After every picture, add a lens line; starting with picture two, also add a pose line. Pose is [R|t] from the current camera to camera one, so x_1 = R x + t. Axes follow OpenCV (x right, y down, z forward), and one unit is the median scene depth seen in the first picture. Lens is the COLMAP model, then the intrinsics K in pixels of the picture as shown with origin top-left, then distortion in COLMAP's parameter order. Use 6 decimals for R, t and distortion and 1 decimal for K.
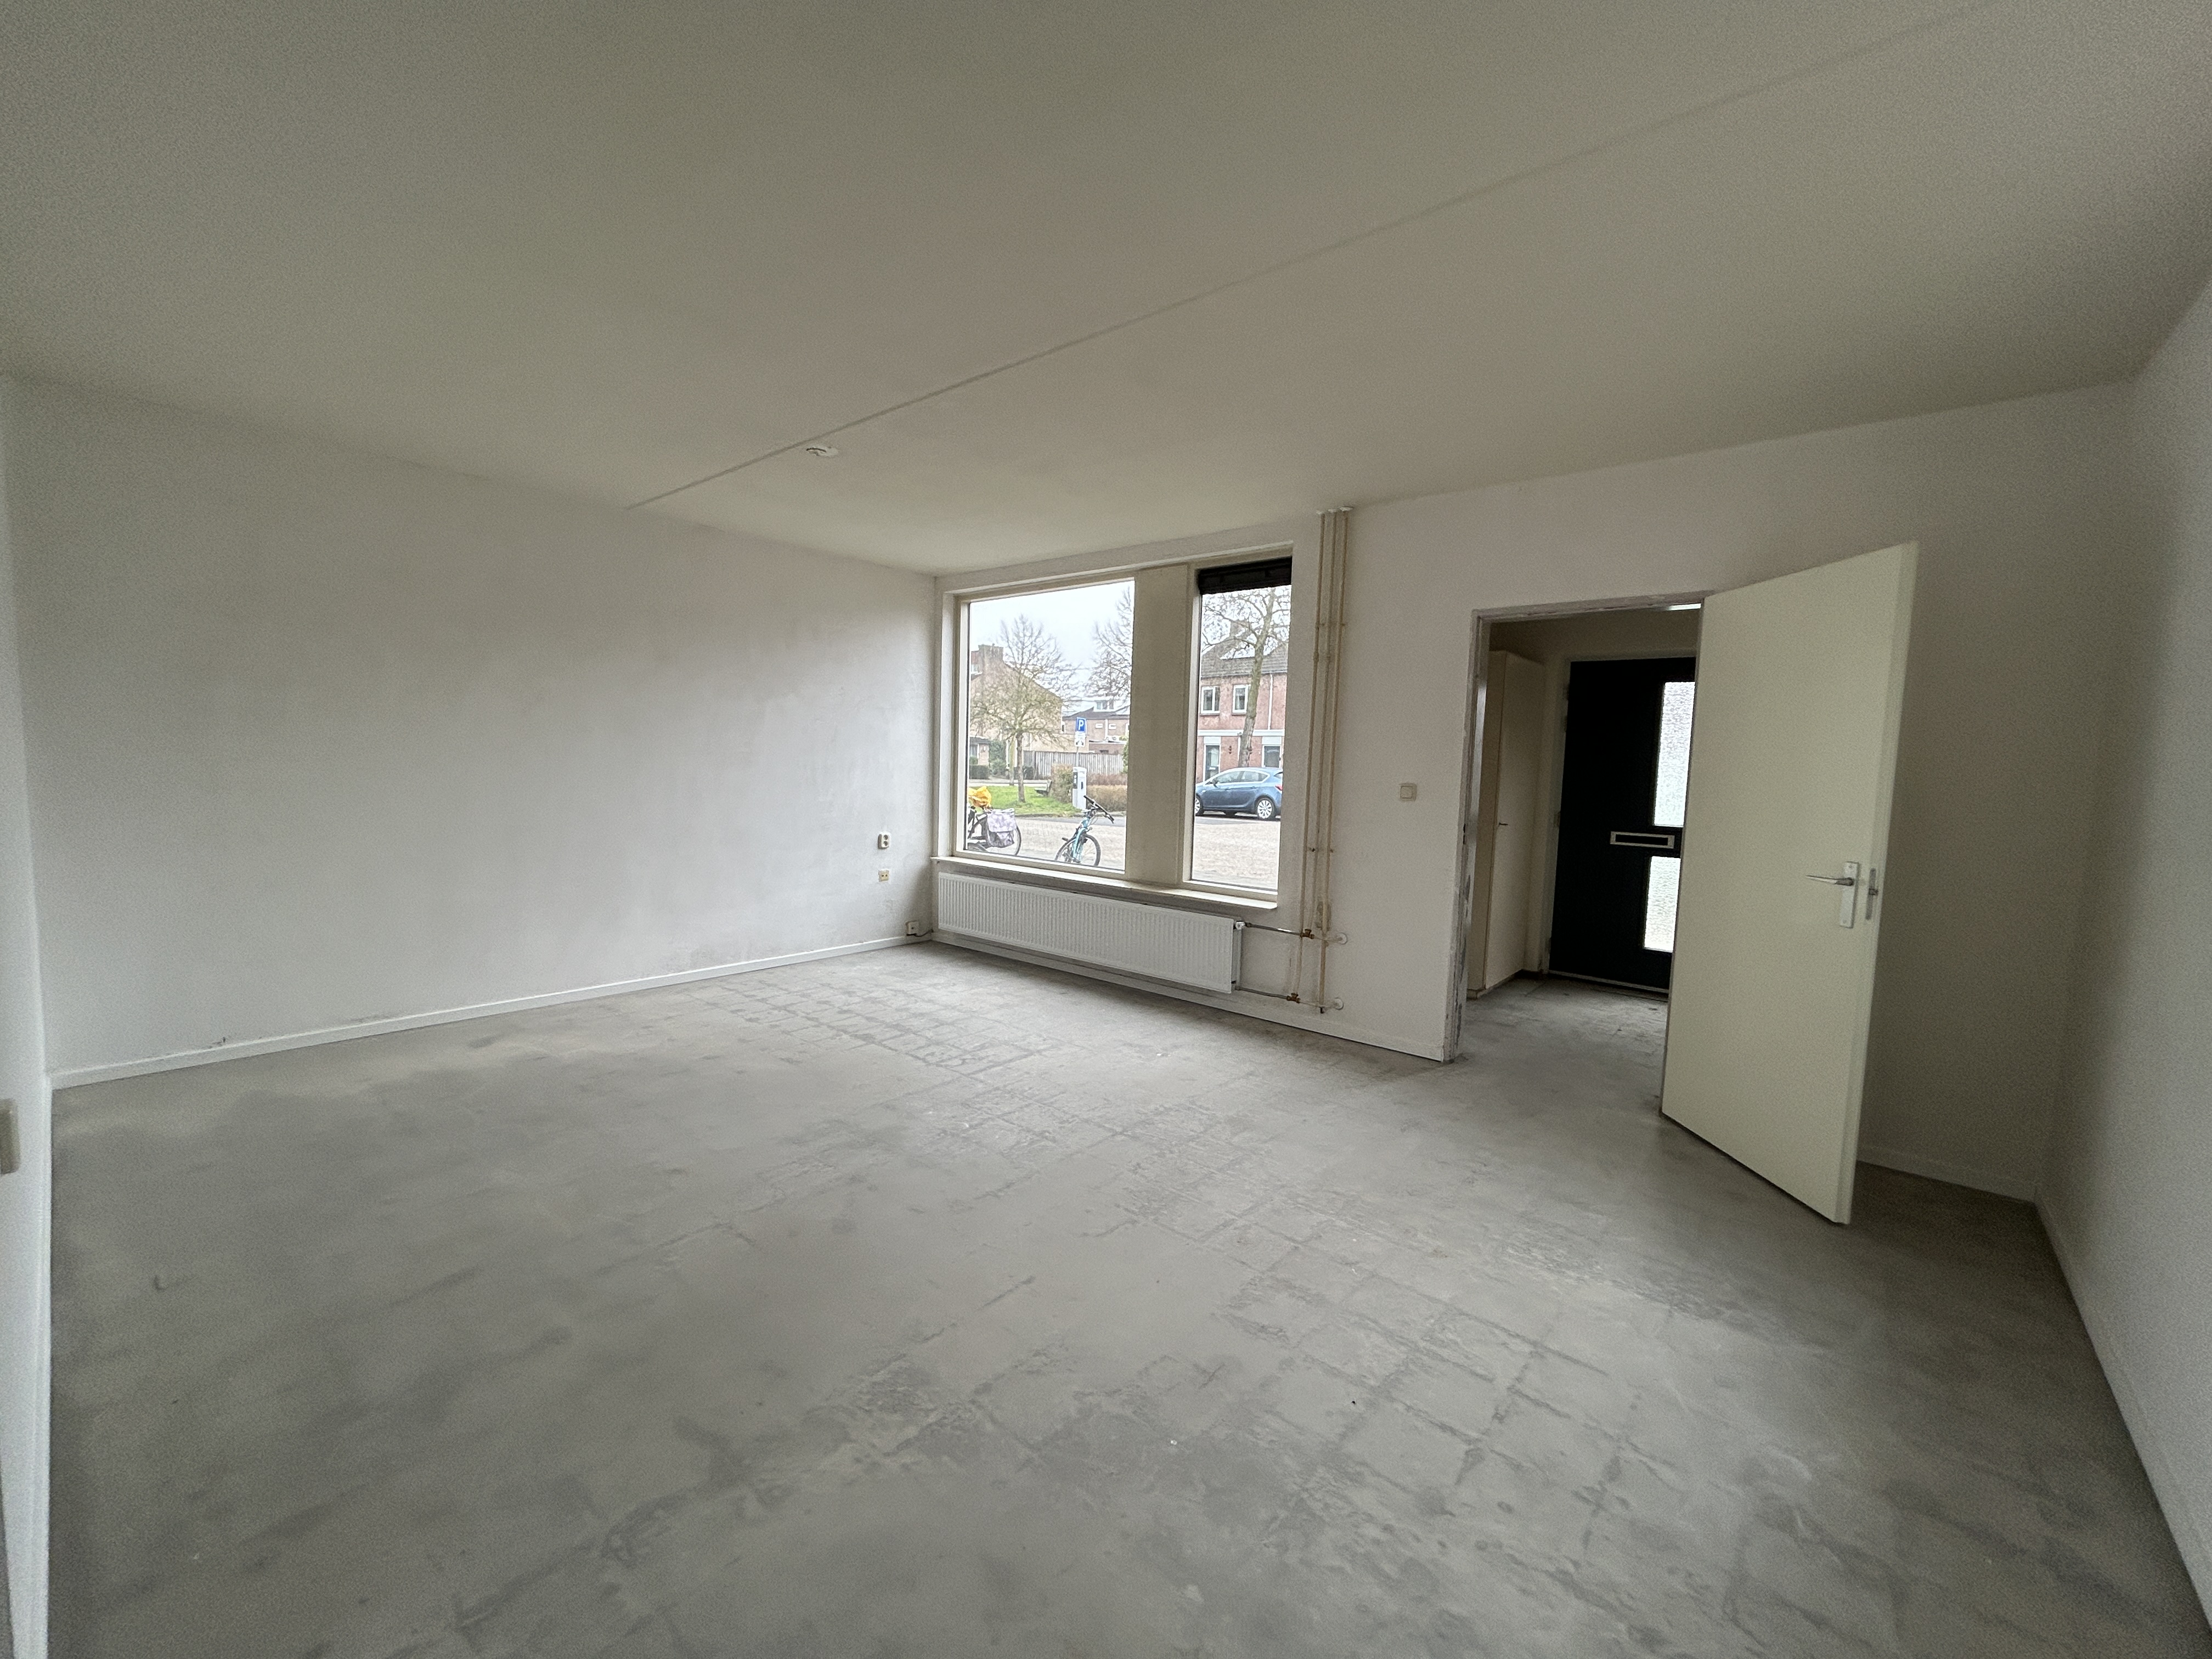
lens RADIAL K [[890.4, 0, 1106.7], [0, 890.4, 833.7], [0, 0, 1]] dist [-0.002543, 0.000763]
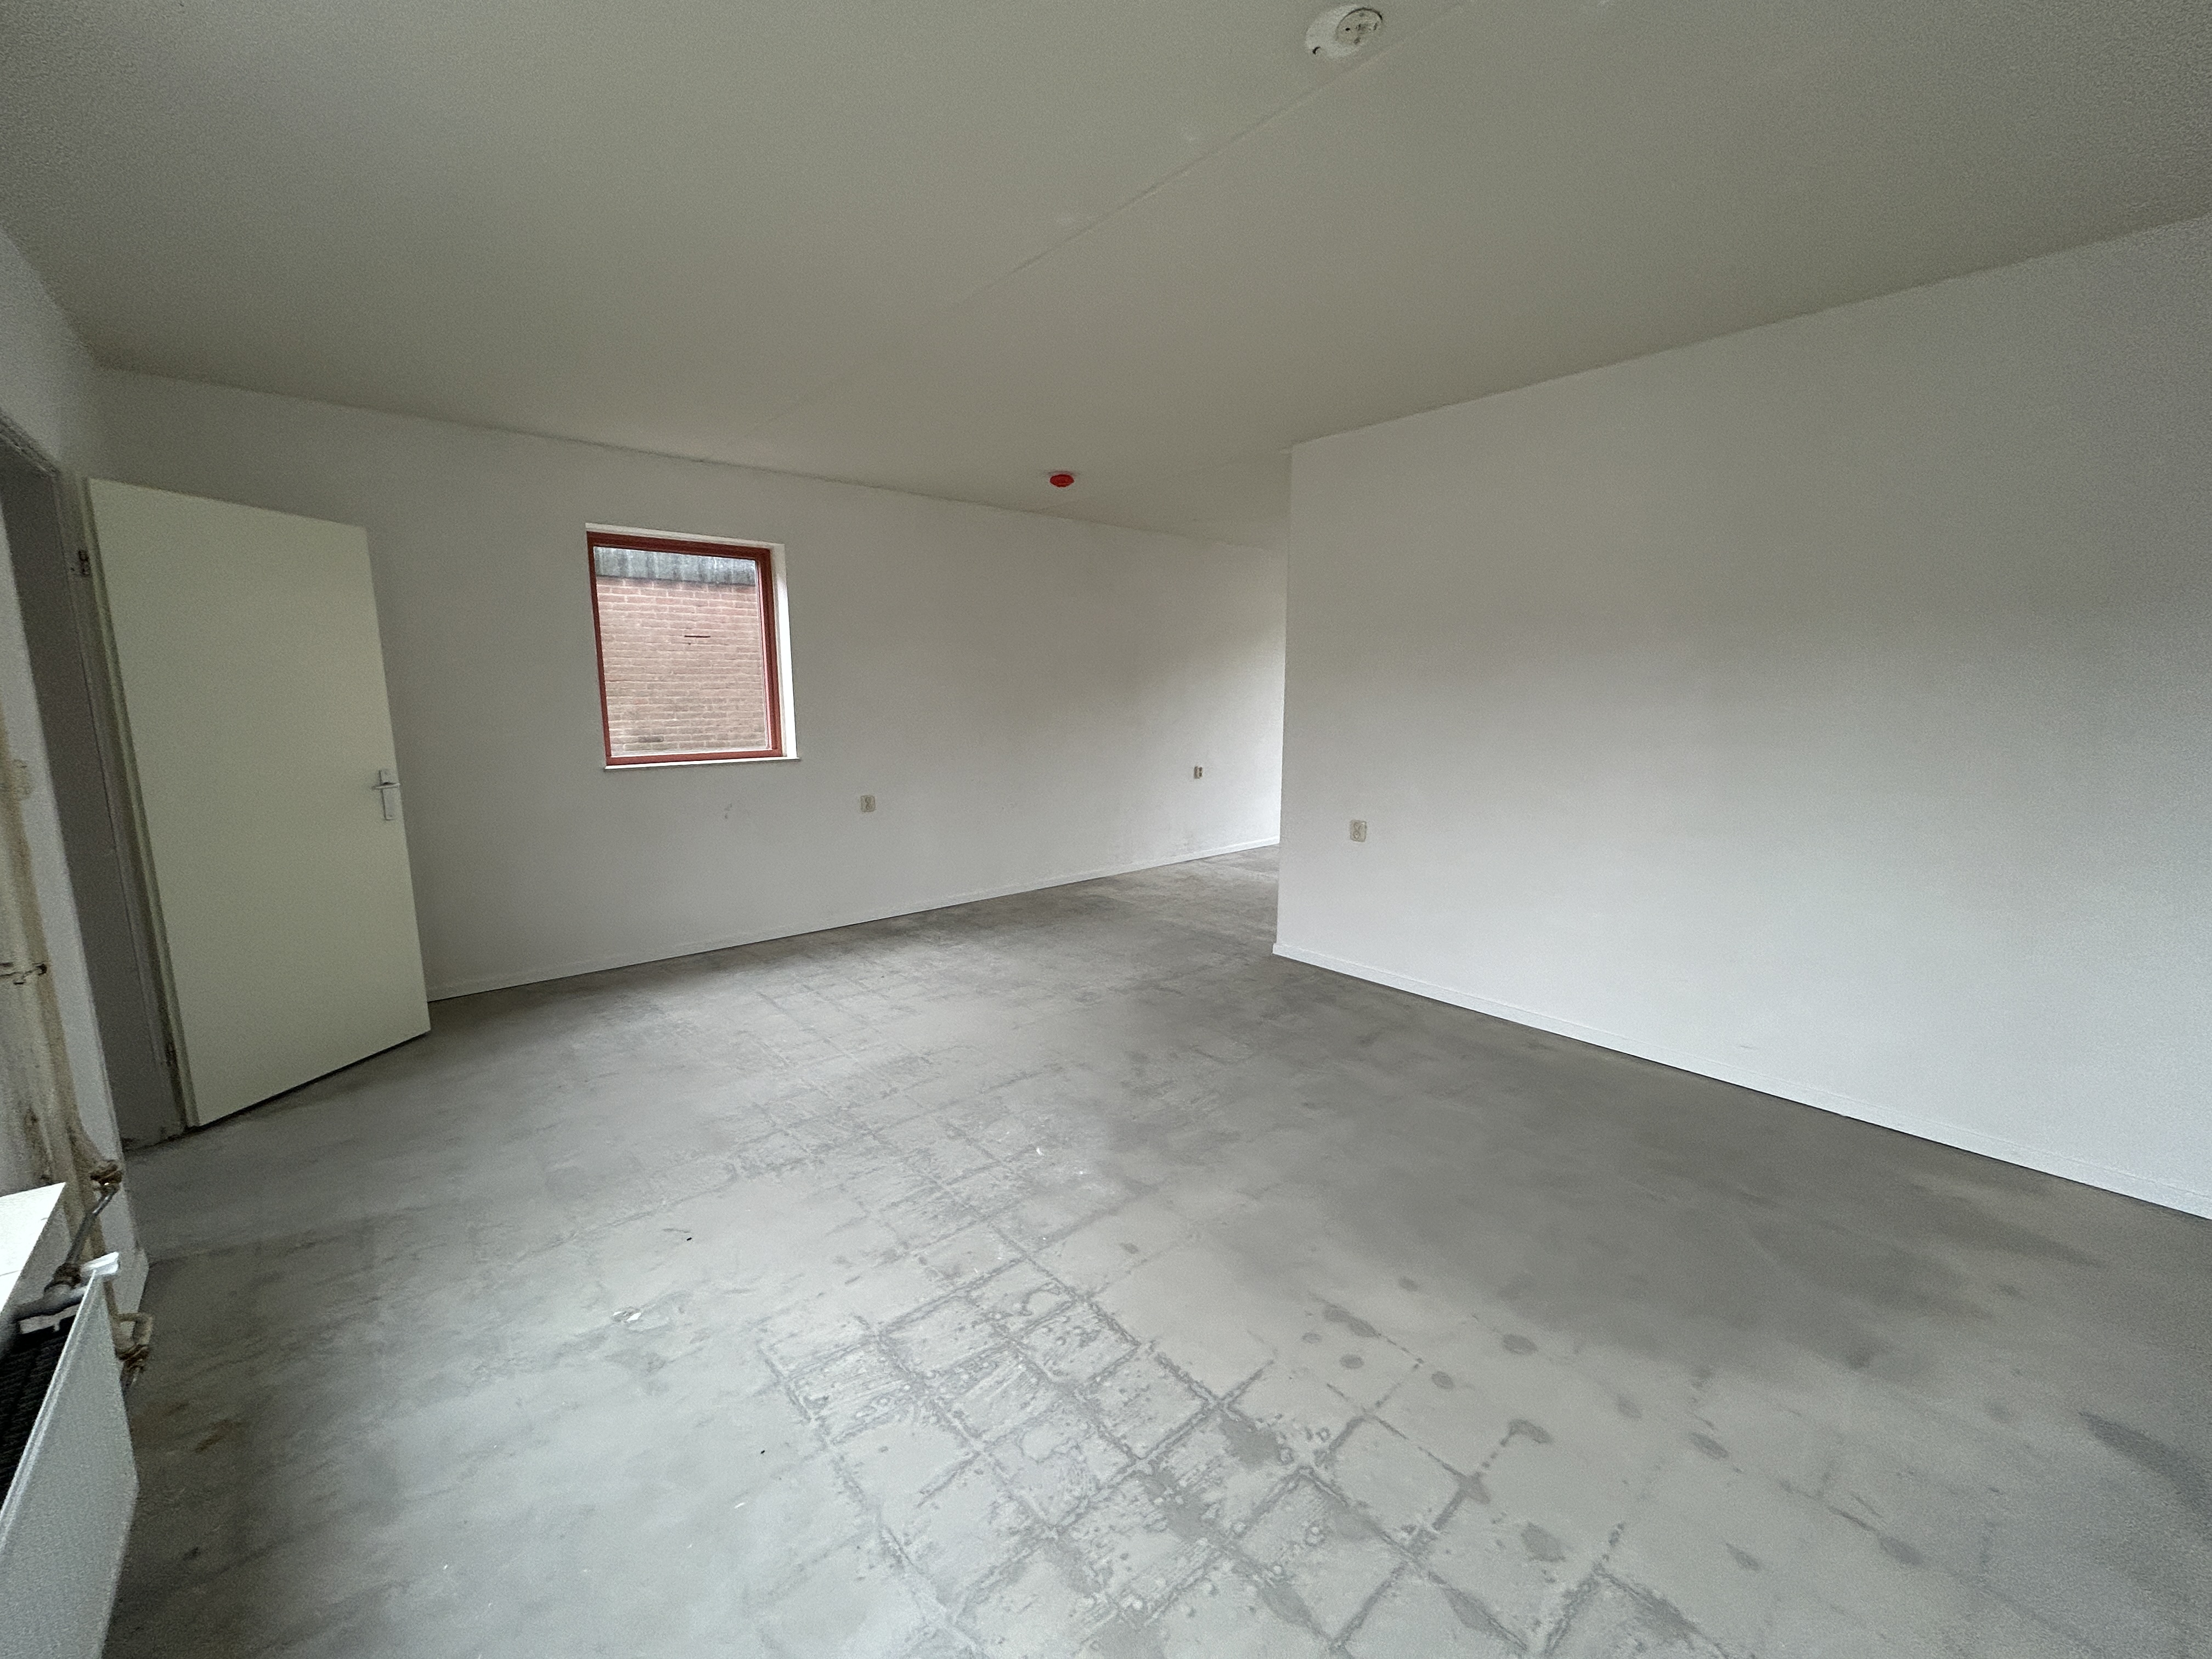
lens RADIAL K [[890.4, 0, 1106.2], [0, 890.4, 826.5], [0, 0, 1]] dist [-0.002543, 0.000763]
pose [[-0.988810, -0.050051, 0.140535, -0.274377], [-0.014965, 0.970566, 0.240370, -0.149828], [-0.148429, 0.235578, -0.960454, 1.463759]]
